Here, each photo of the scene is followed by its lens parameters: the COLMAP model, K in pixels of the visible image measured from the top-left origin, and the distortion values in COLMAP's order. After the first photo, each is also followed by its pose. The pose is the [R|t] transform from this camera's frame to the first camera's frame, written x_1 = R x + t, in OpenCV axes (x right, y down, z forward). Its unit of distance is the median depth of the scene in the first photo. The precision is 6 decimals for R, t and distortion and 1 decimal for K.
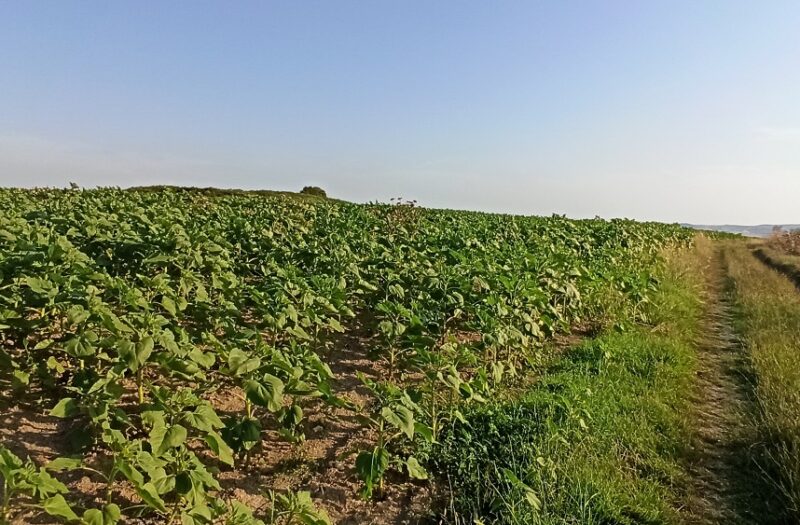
lens RADIAL K [[612.6, 0, 403.4], [0, 612.6, 265.7], [0, 0, 1]] dist [-0.016434, -0.003613]
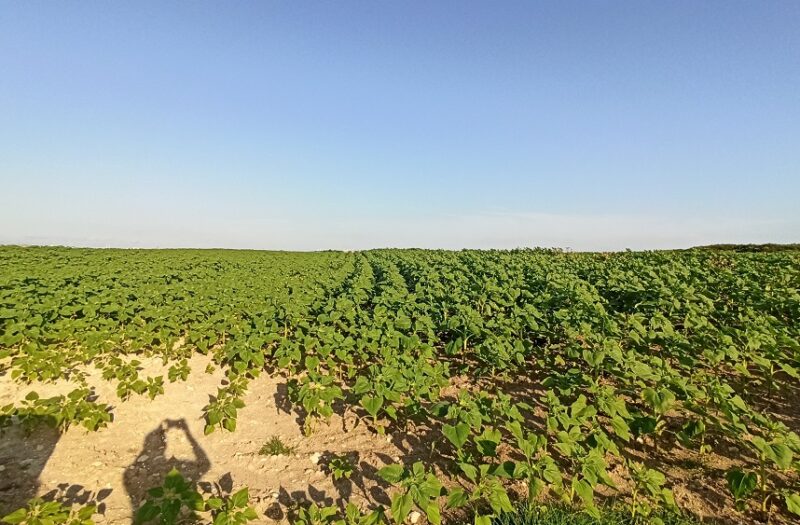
lens RADIAL K [[436.2, 0, 404.2], [0, 436.2, 260.5], [0, 0, 1]] dist [-0.033430, 0.027740]
pose [[0.520478, -0.027033, -0.853447, 0.225738], [-0.059219, 0.995949, -0.067662, -0.009934], [0.851819, 0.085757, 0.516769, -0.035688]]
